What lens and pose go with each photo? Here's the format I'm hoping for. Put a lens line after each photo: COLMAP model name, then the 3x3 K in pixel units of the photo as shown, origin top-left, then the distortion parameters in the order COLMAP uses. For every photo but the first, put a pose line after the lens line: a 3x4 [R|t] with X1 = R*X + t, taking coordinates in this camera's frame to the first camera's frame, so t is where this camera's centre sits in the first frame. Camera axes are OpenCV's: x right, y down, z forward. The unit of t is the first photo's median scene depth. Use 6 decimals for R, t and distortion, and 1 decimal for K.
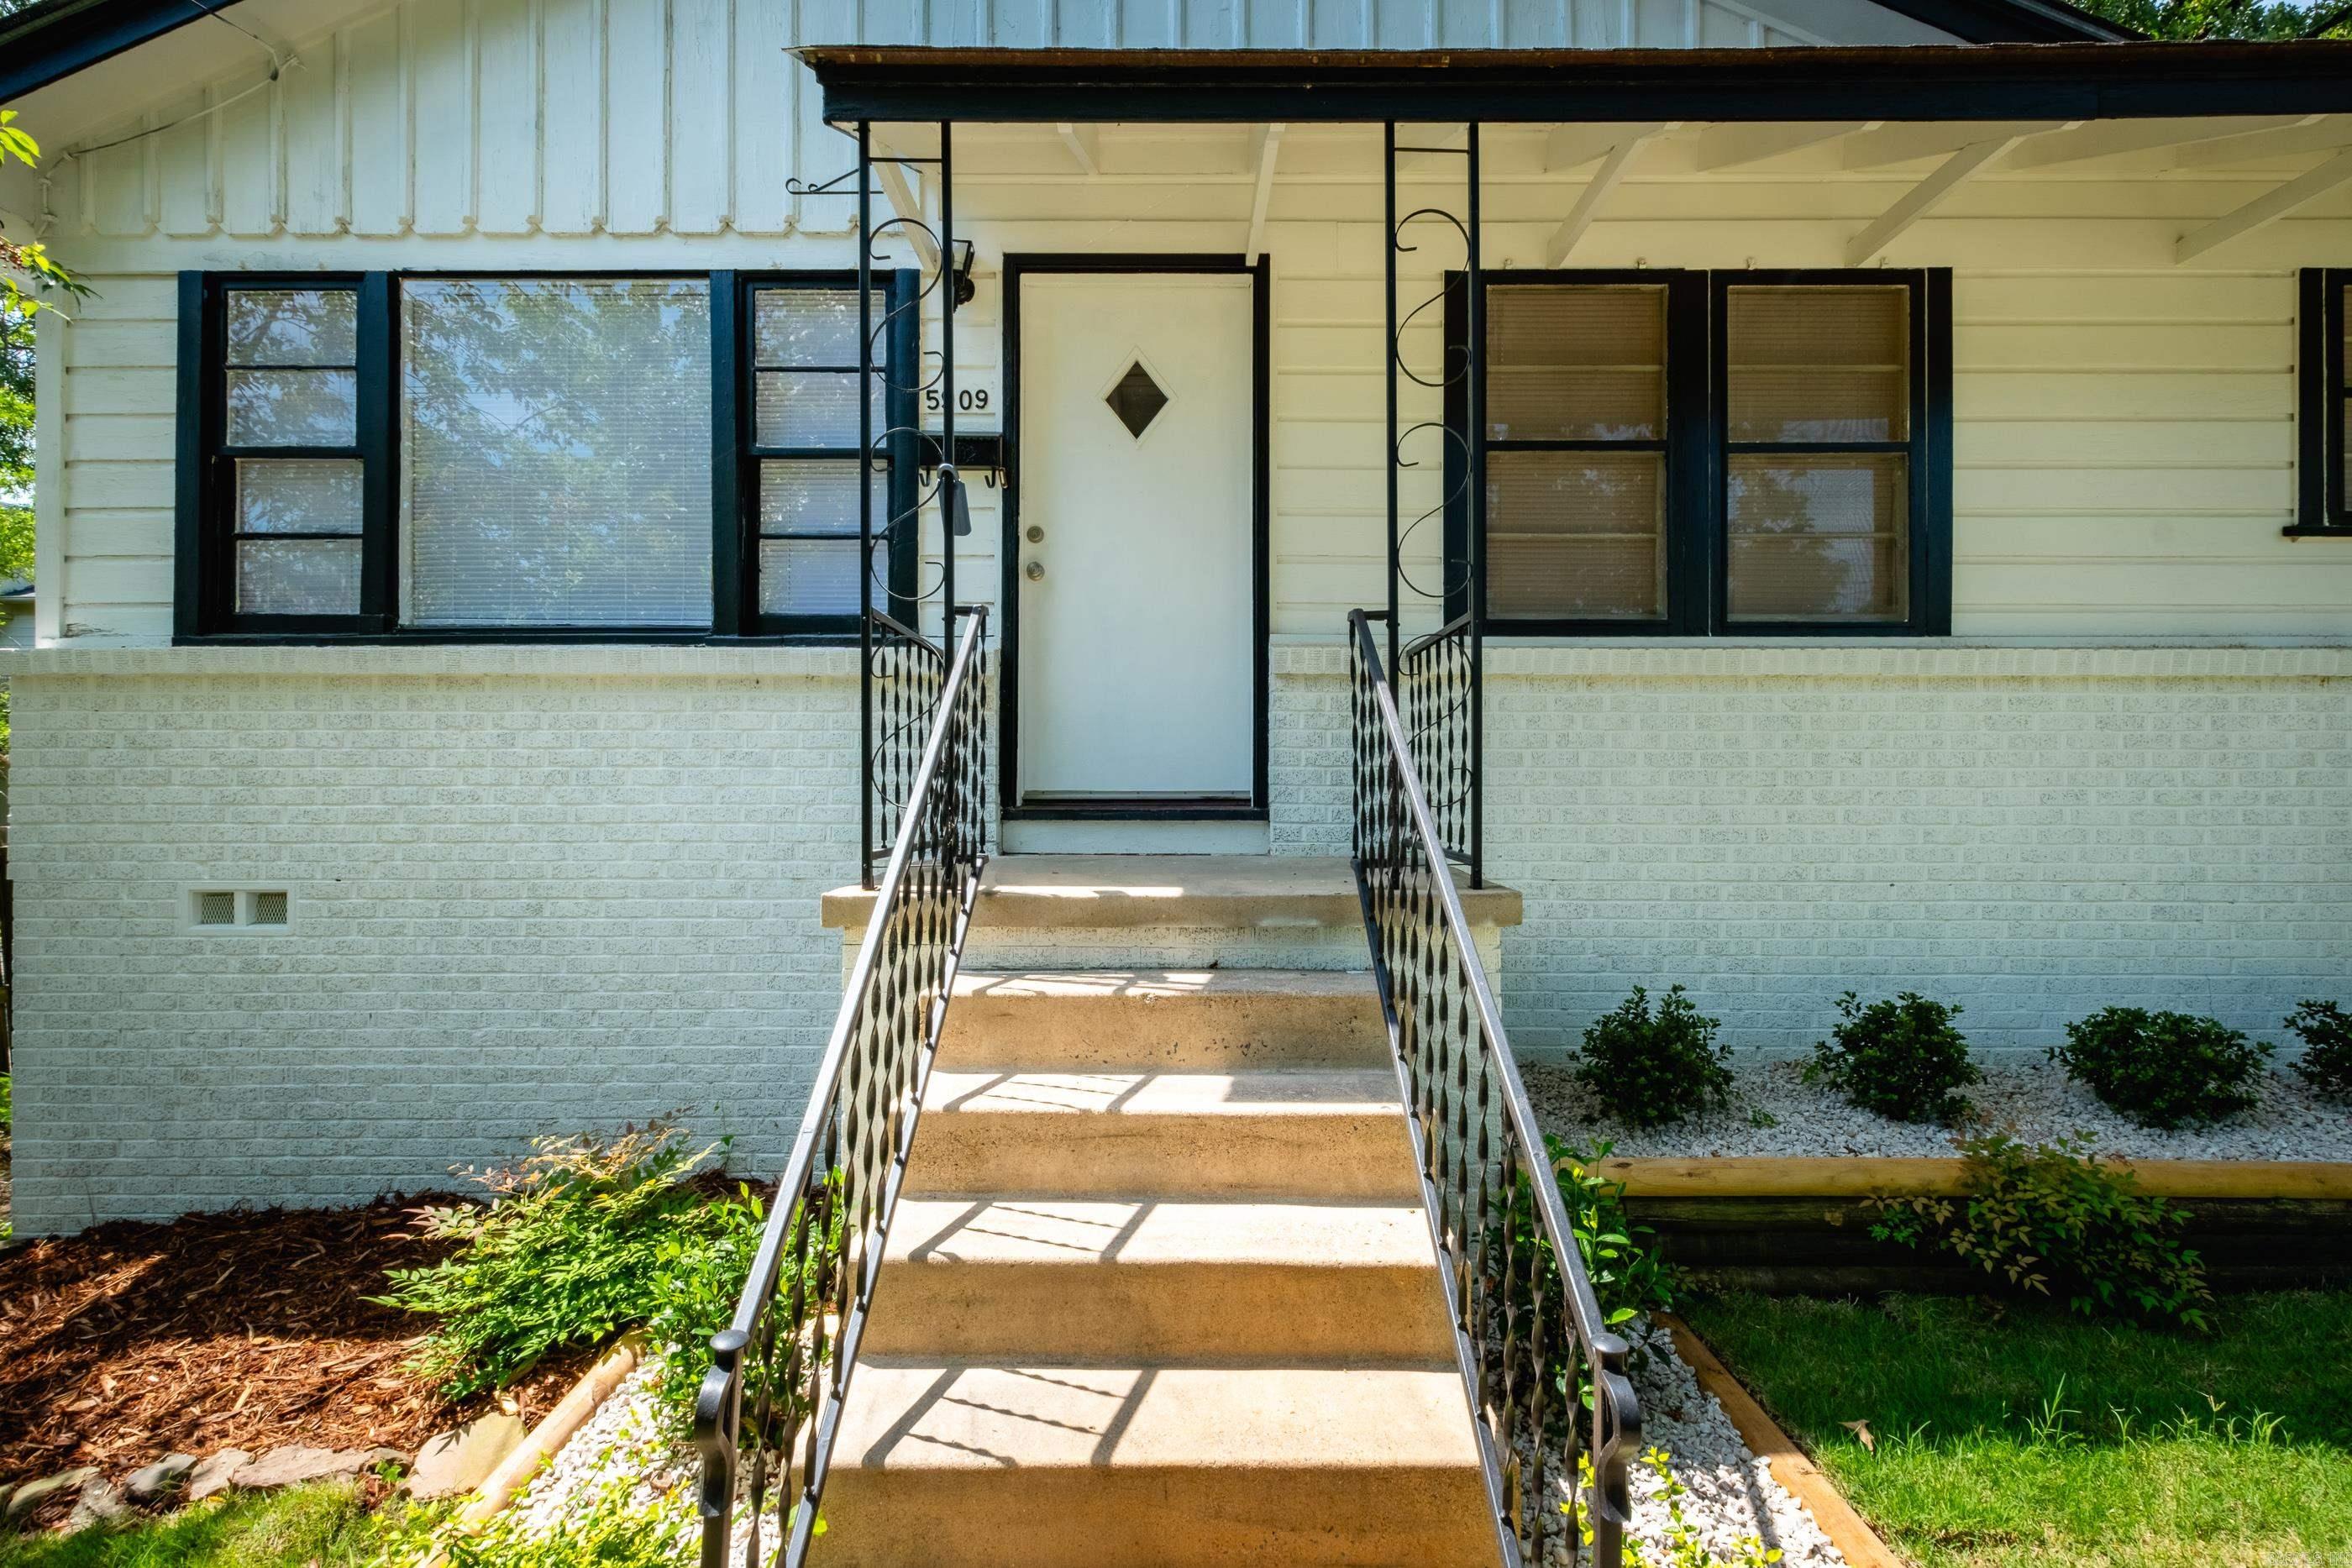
lens RADIAL K [[1108.8, 0, 1188.2], [0, 1108.8, 782.2], [0, 0, 1]] dist [0.004254, -0.001820]
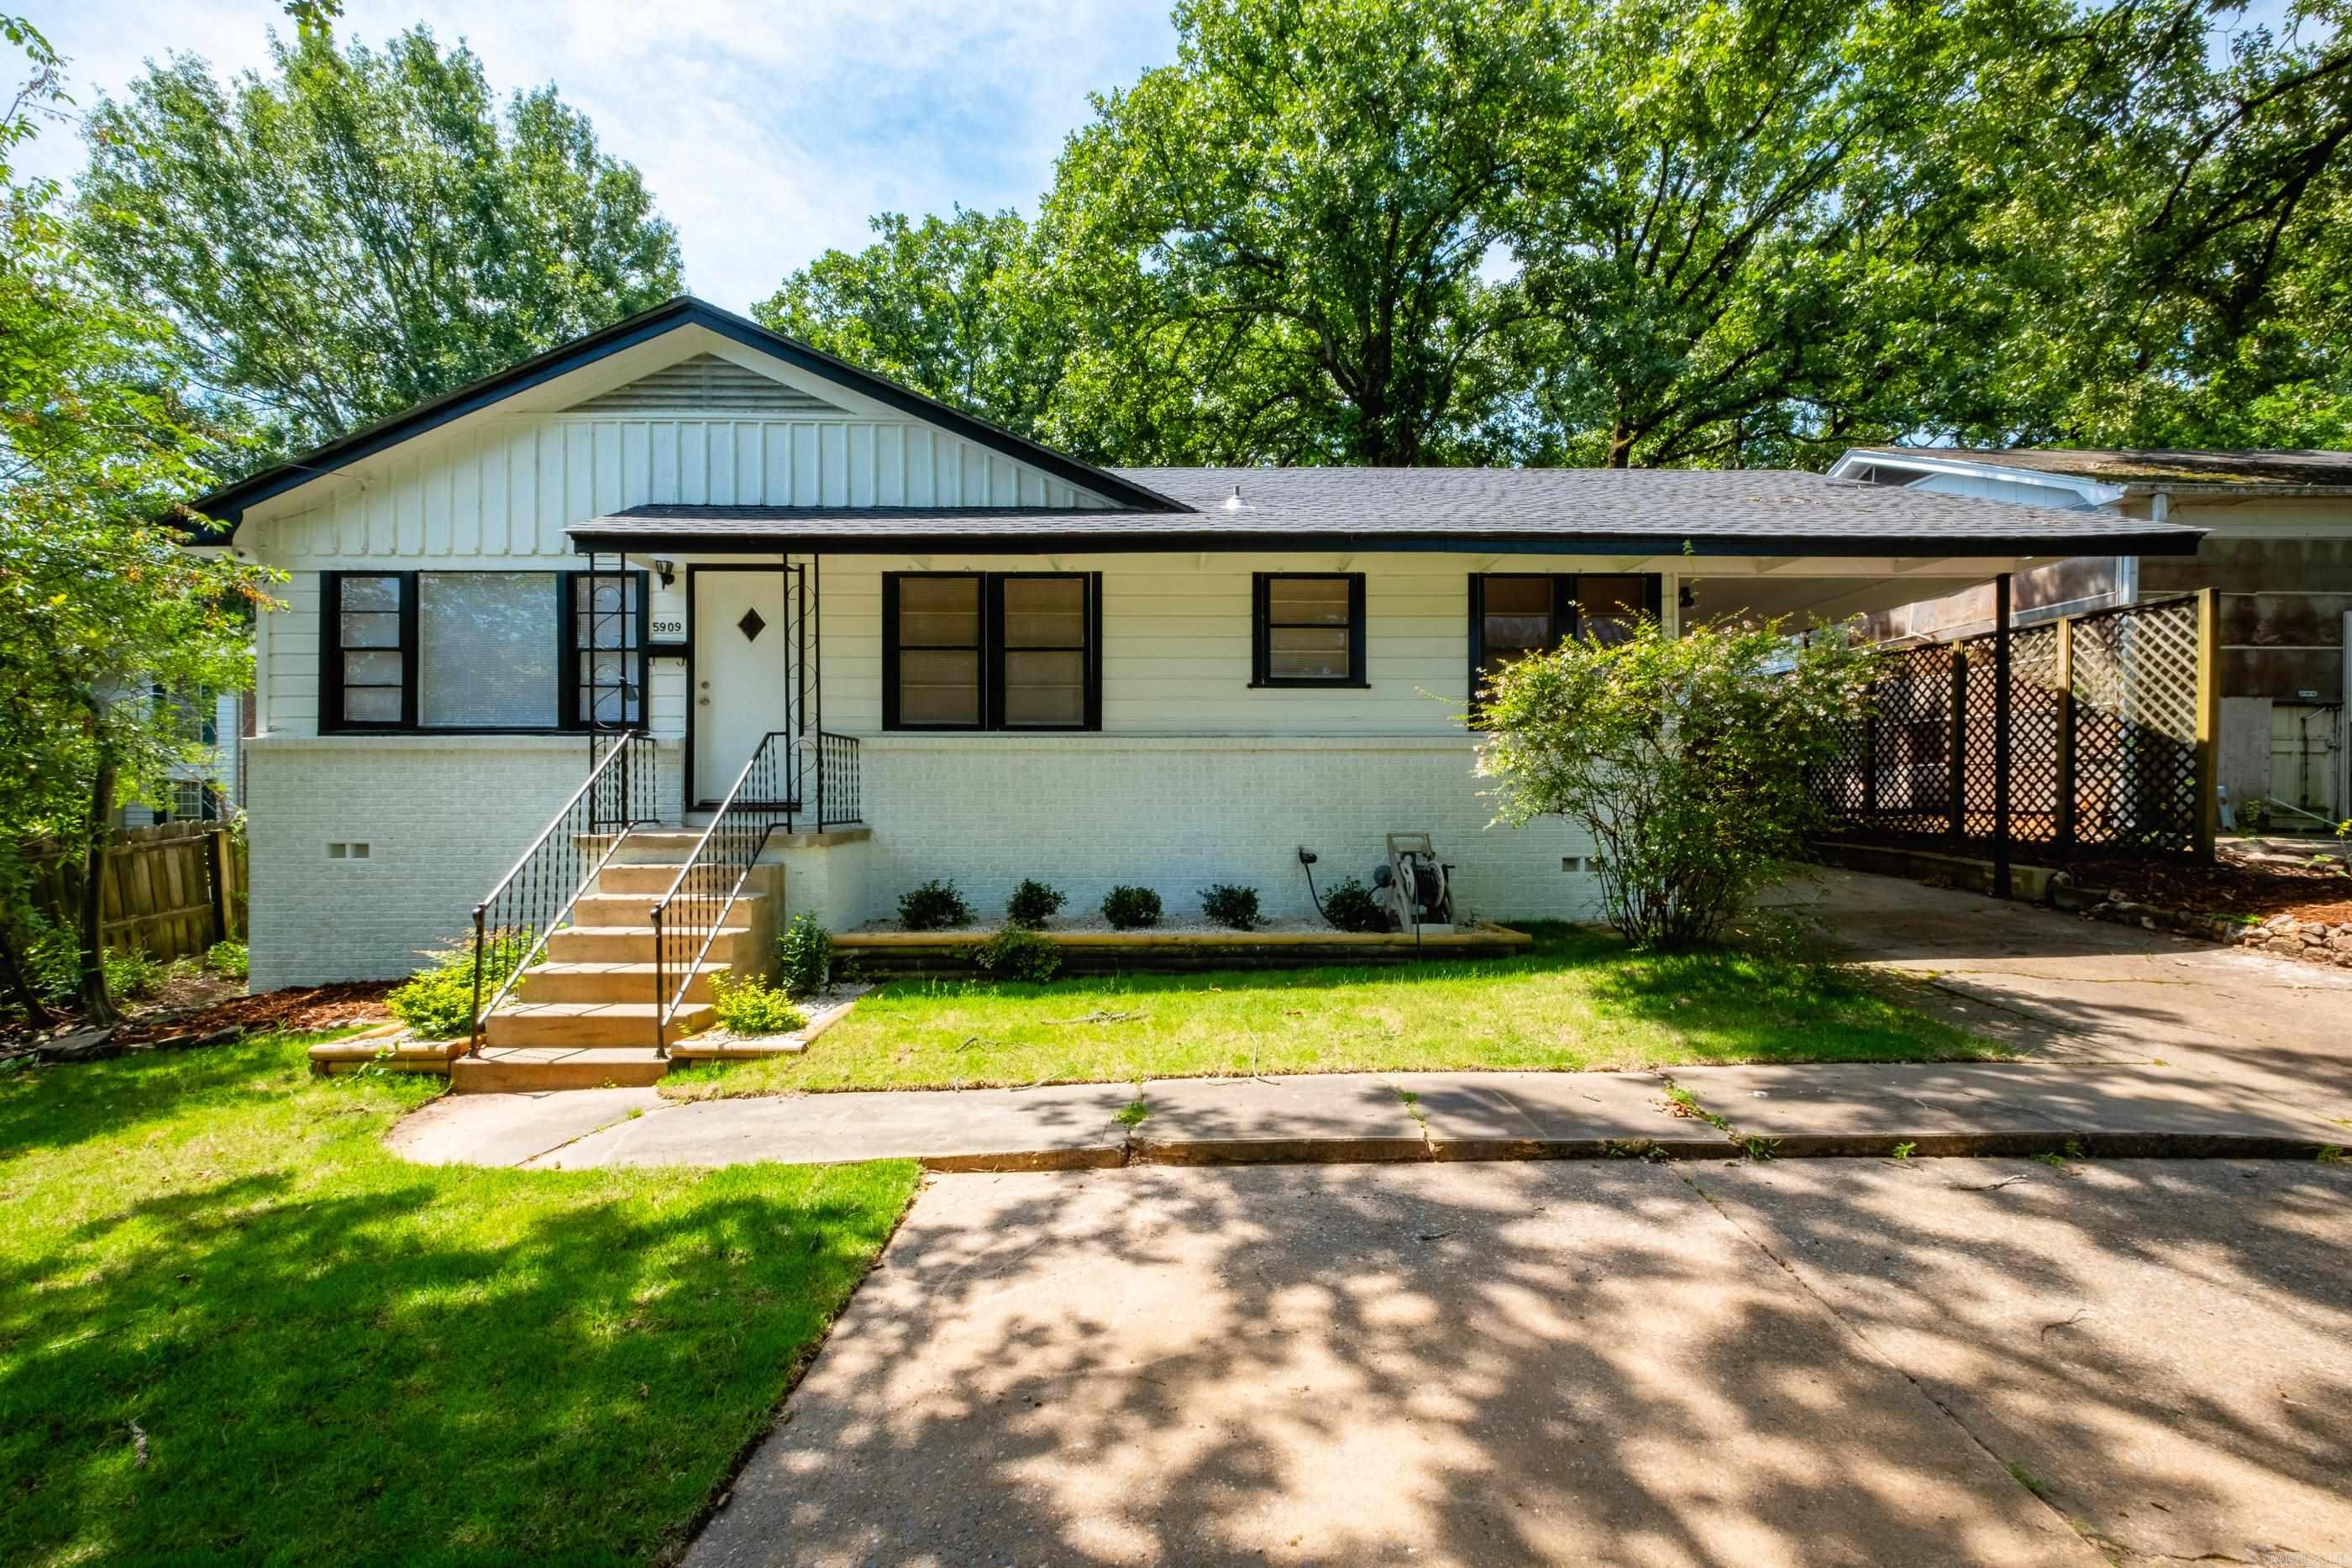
lens RADIAL K [[1025.5, 0, 1168.2], [0, 1025.5, 799.7], [0, 0, 1]] dist [0.006115, -0.005876]
pose [[0.999878, -0.001224, 0.015569, 0.793407], [0.001233, 0.999999, -0.000541, 0.011237], [-0.015569, 0.000560, 0.999879, -1.128444]]
